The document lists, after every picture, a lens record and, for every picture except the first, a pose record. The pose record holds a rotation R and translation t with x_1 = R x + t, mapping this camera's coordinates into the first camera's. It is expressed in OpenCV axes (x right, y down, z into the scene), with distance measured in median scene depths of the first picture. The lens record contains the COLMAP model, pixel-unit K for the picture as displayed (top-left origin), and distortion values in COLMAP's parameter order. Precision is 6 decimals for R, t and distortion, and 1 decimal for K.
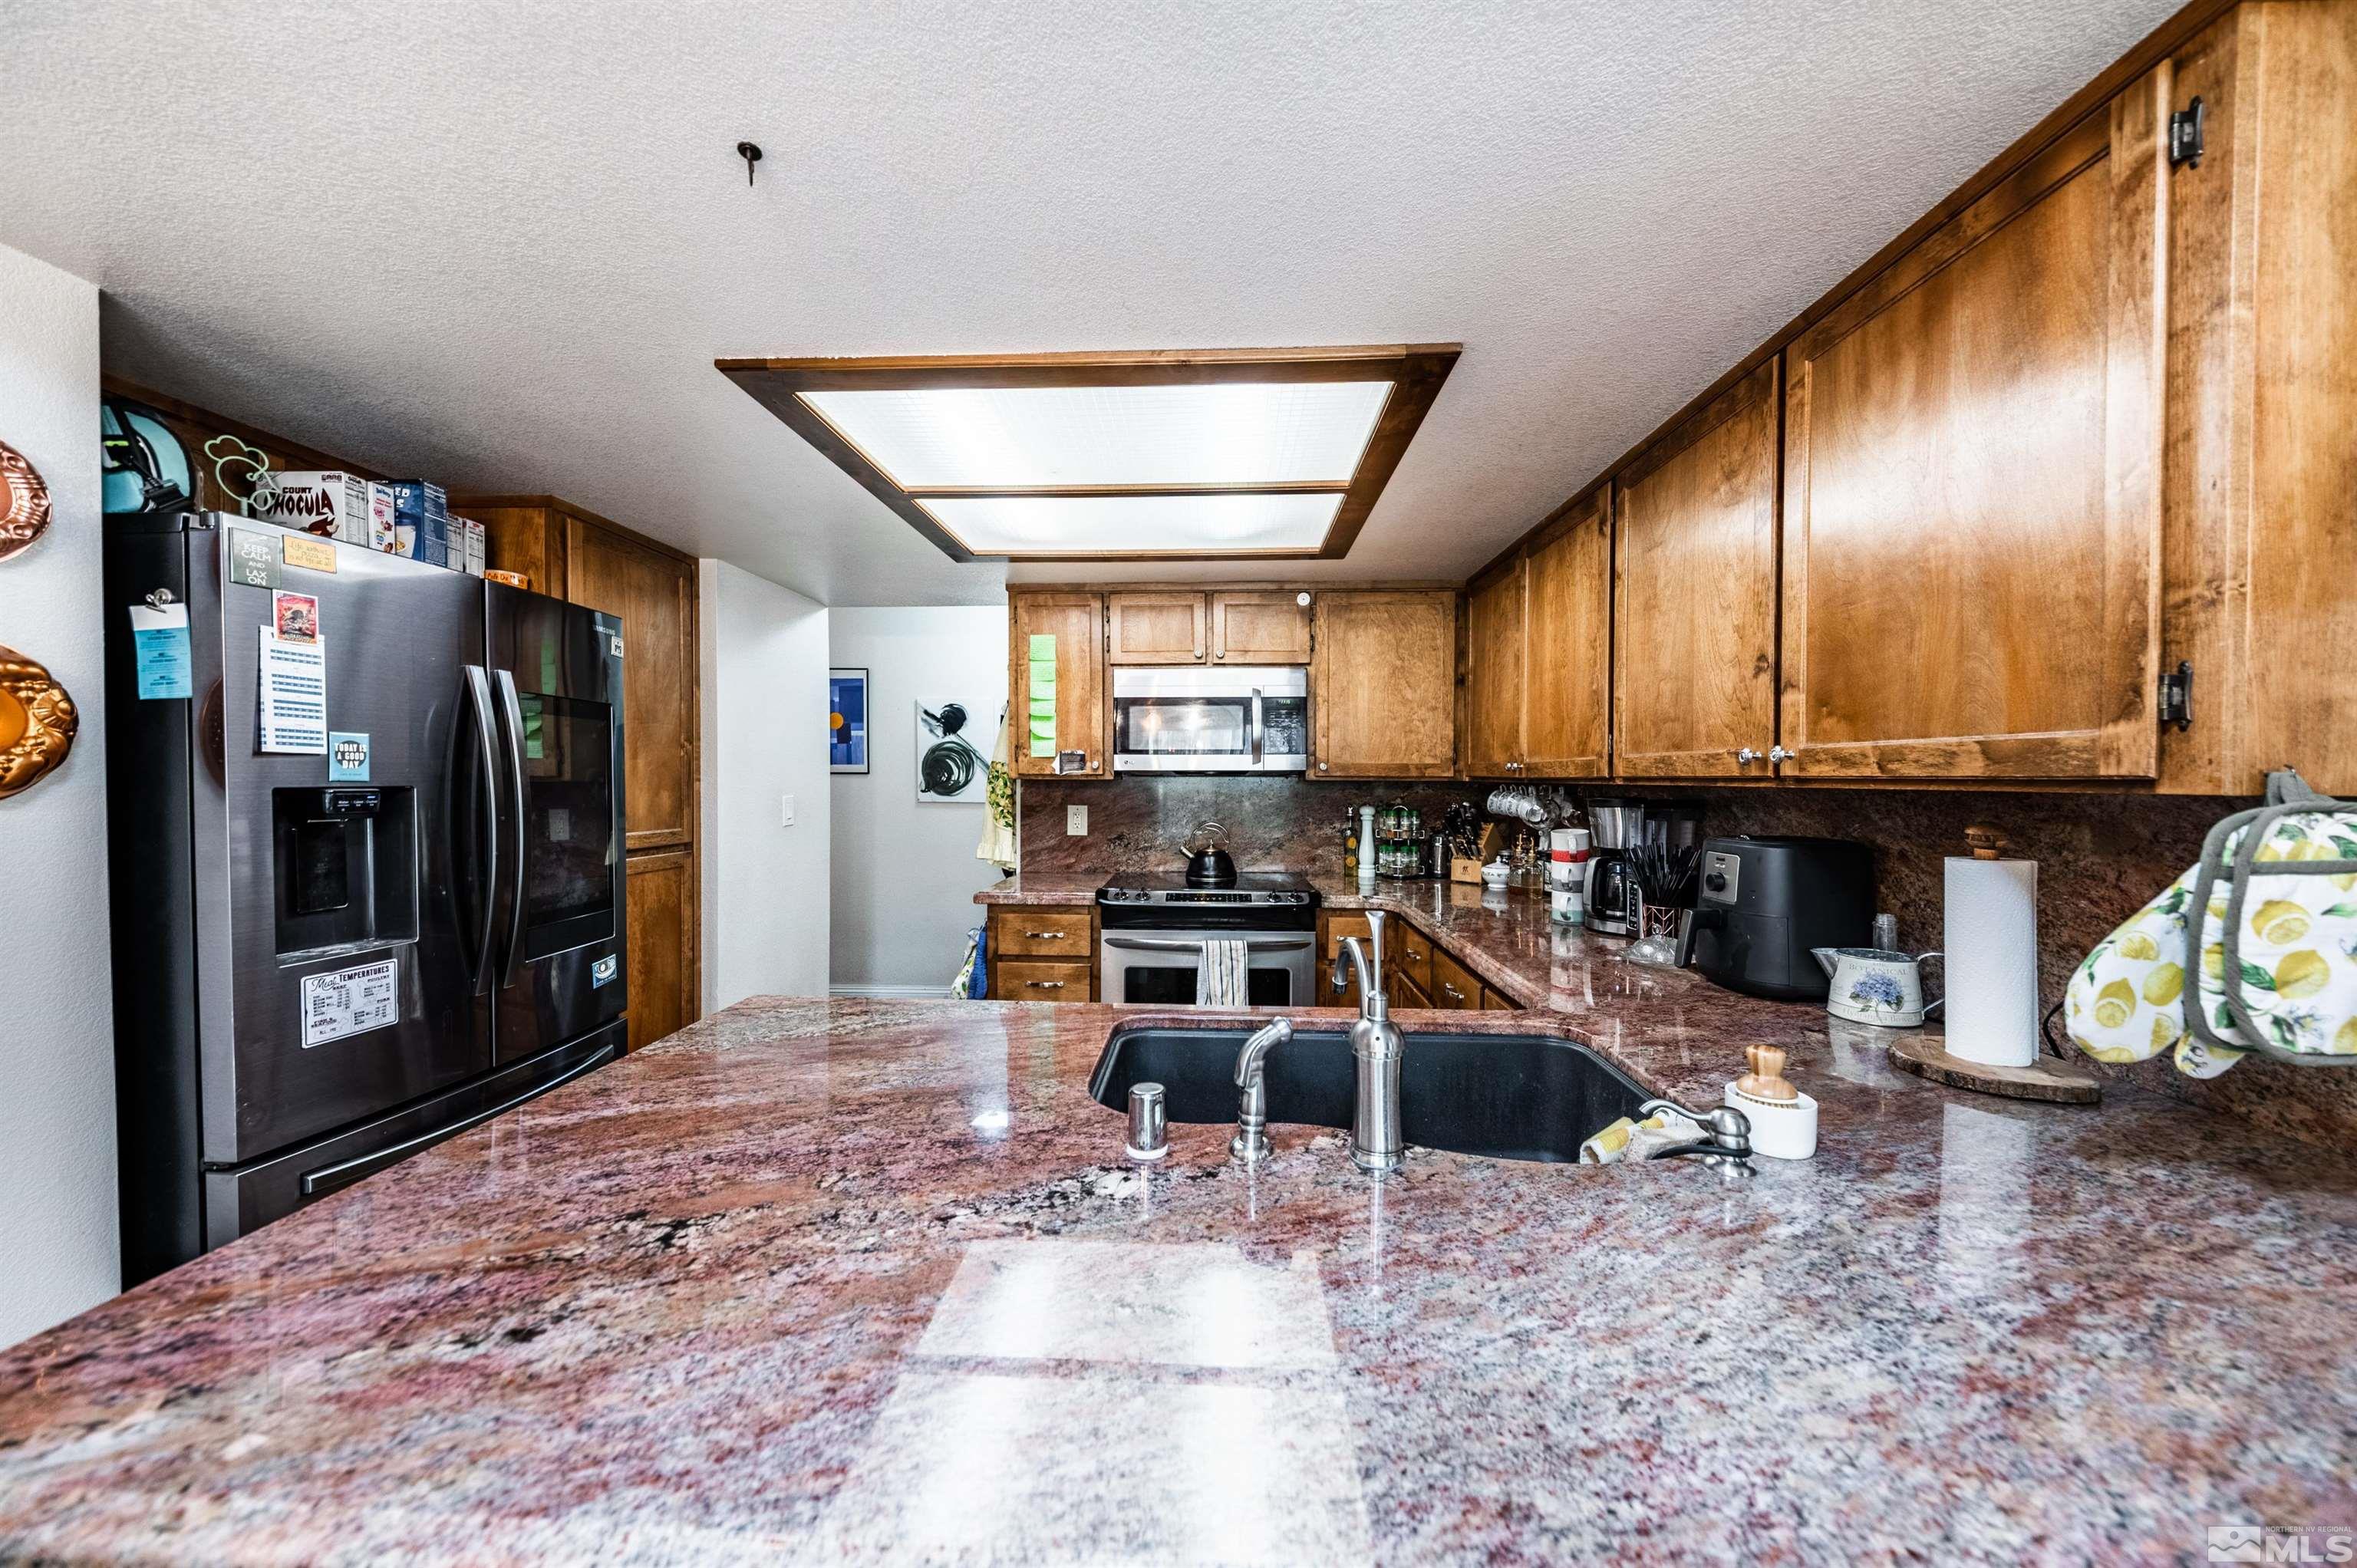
lens RADIAL K [[813.2, 0, 1180.9], [0, 813.2, 788.8], [0, 0, 1]] dist [0.013023, -0.004709]
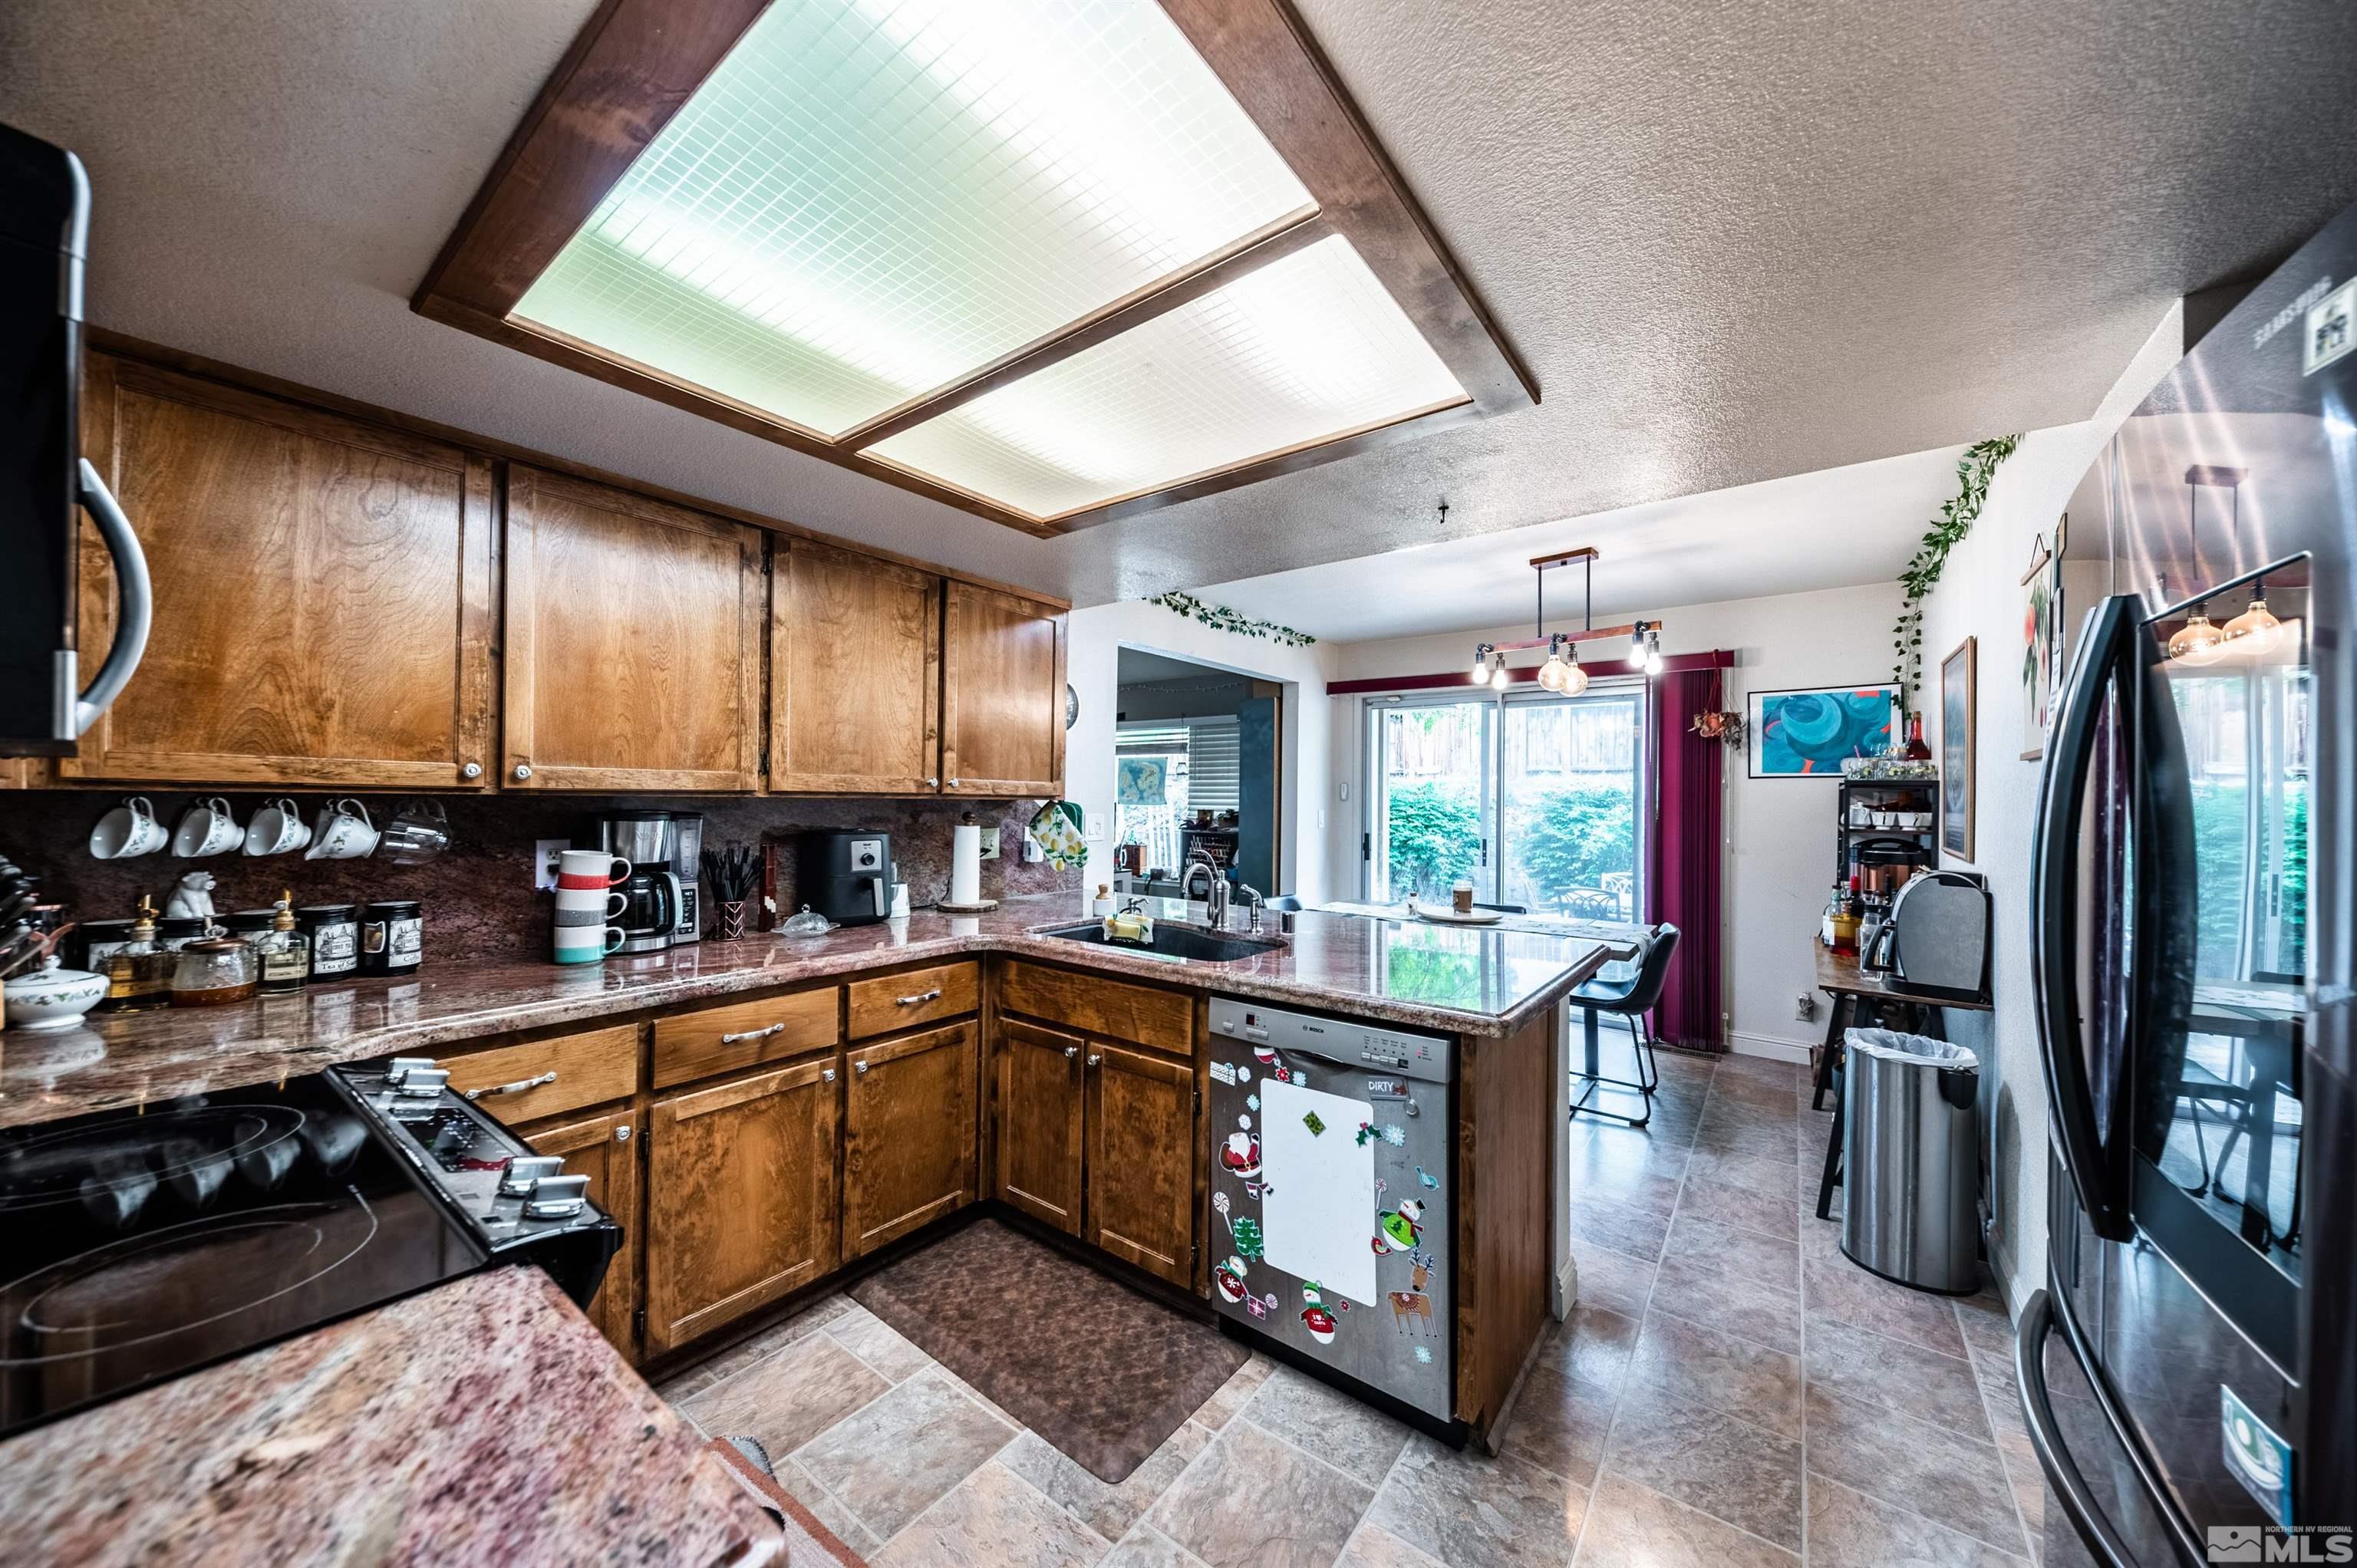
lens RADIAL K [[813.2, 0, 1180.9], [0, 813.2, 788.8], [0, 0, 1]] dist [0.013023, -0.004709]
pose [[-0.825427, -0.009247, 0.564433, -0.583033], [-0.009833, 0.999950, 0.002001, -0.024664], [-0.564423, -0.003898, -0.825477, 1.565980]]
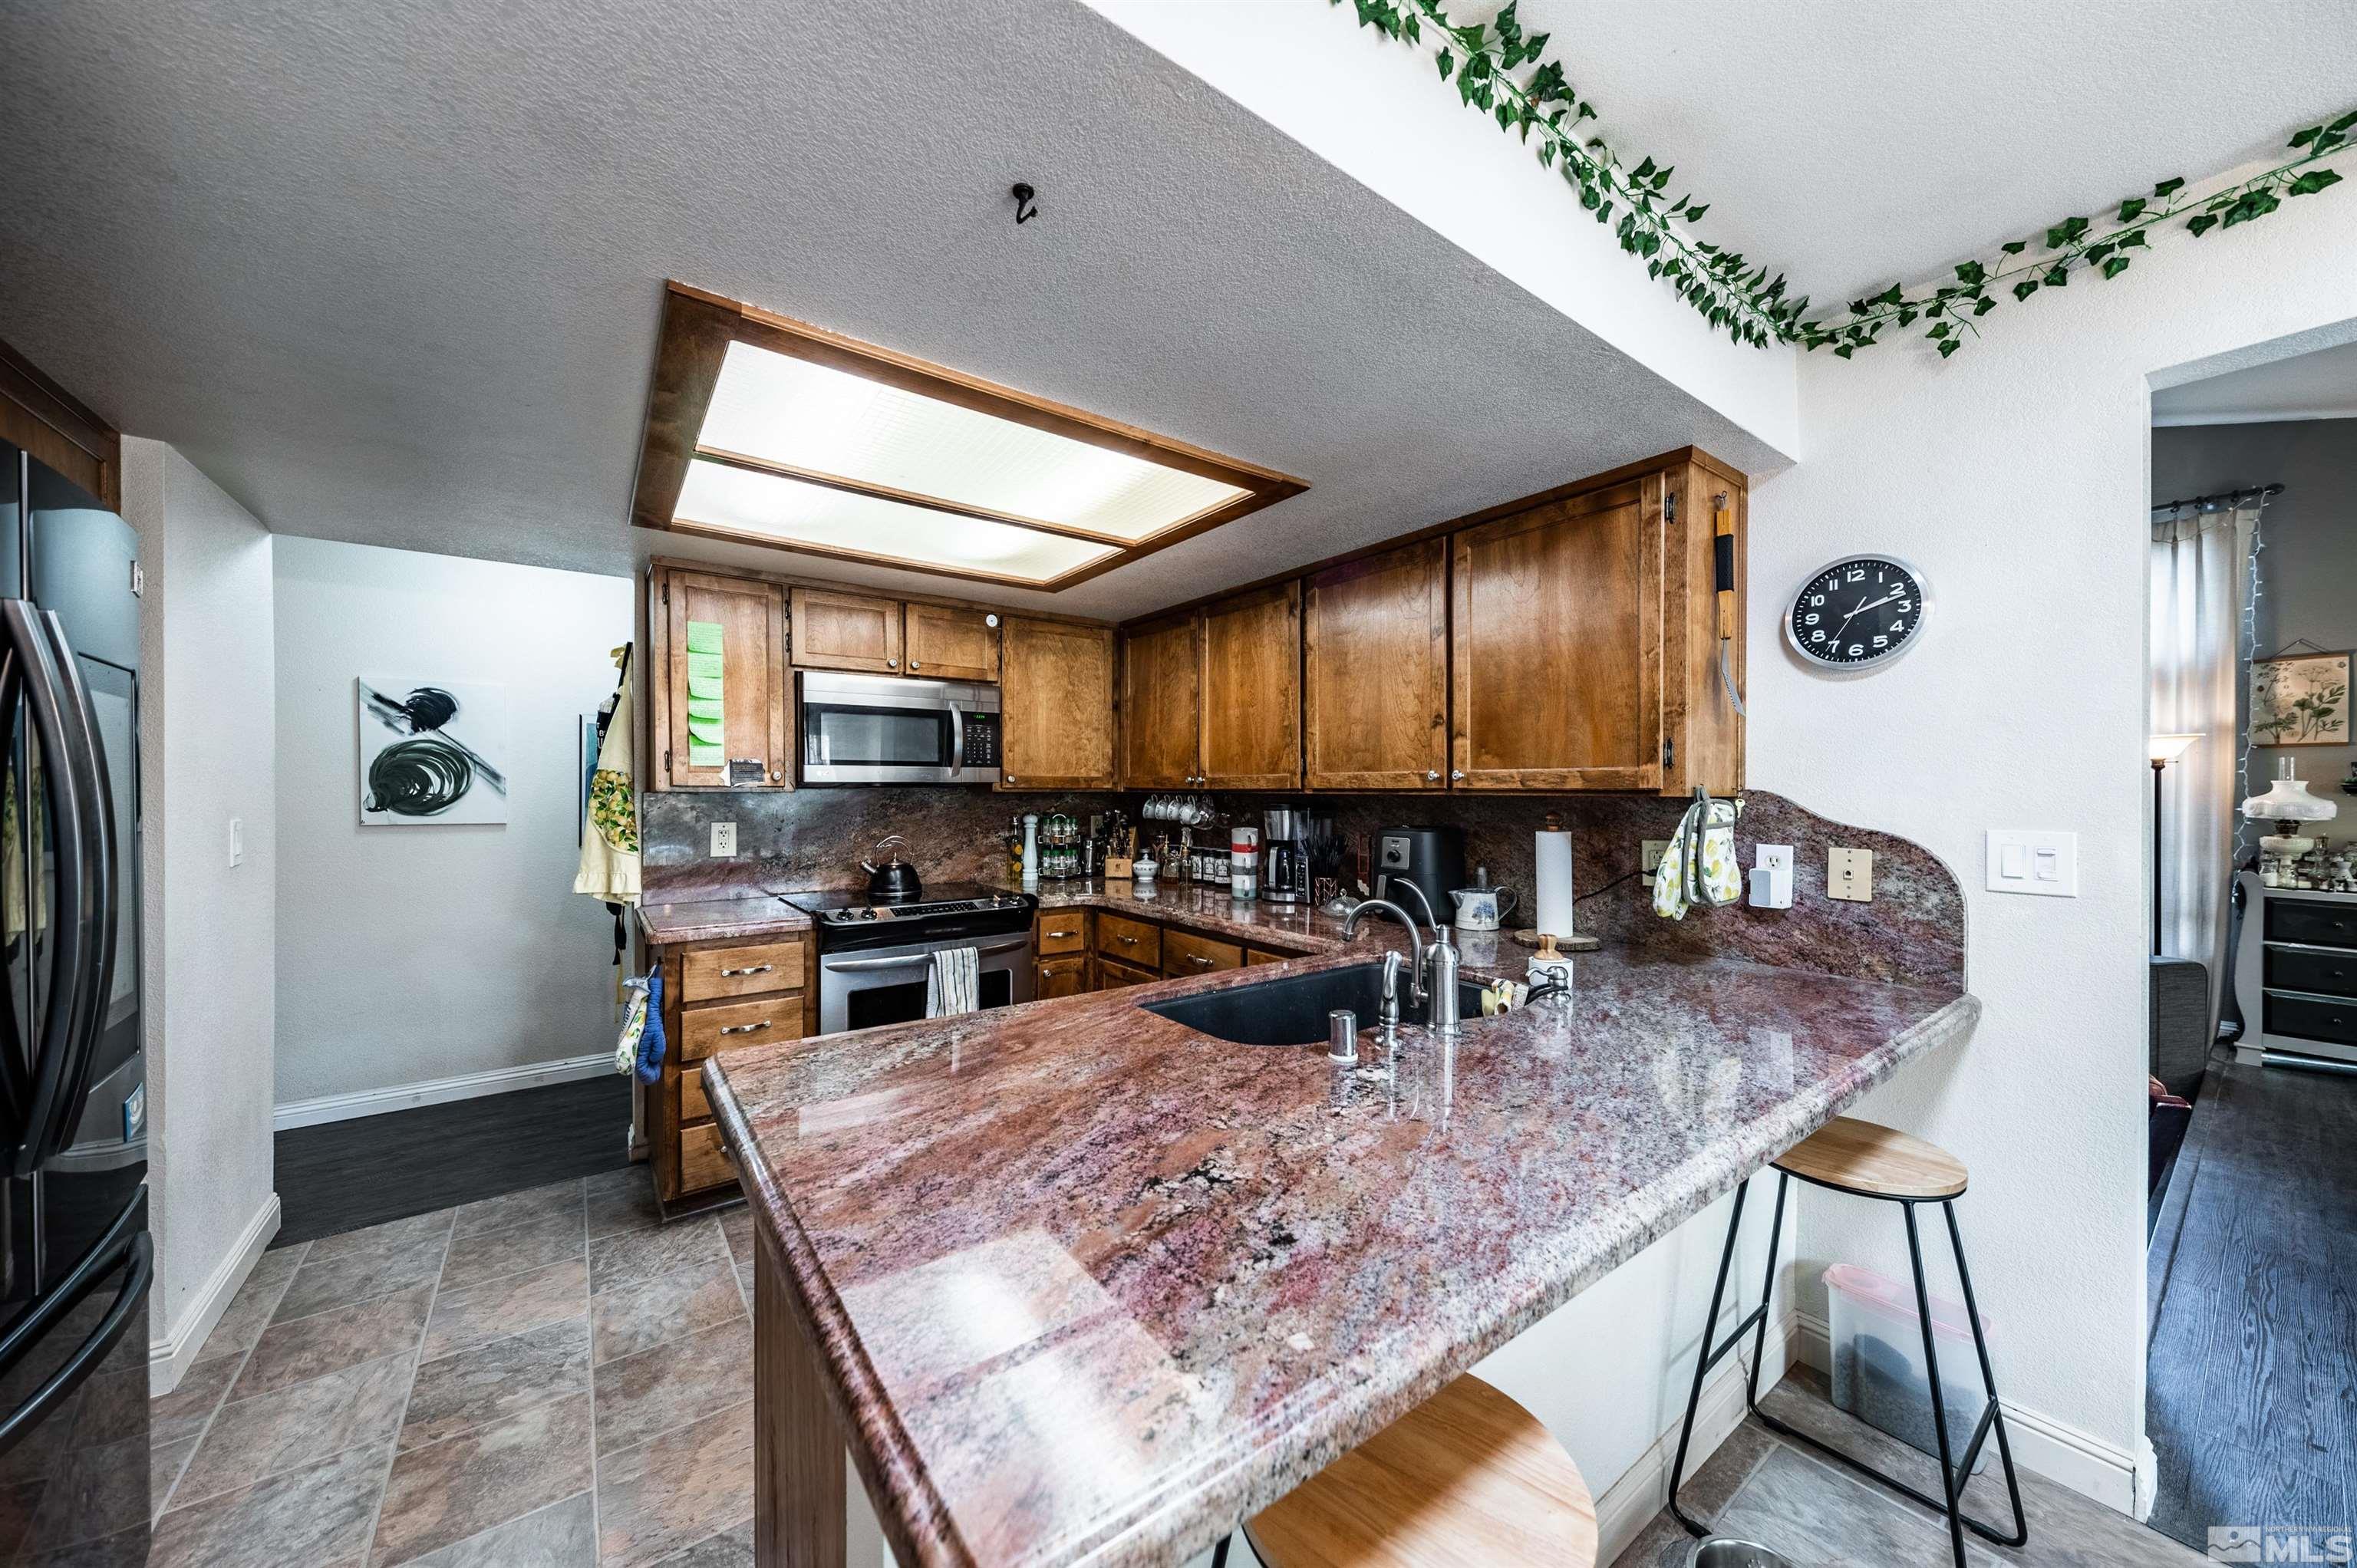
lens RADIAL K [[813.2, 0, 1180.9], [0, 813.2, 788.8], [0, 0, 1]] dist [0.013023, -0.004709]
pose [[0.777574, -0.001869, 0.628789, -0.508230], [0.010255, 0.999900, -0.009709, -0.002594], [-0.628708, 0.013998, 0.777515, 0.037600]]
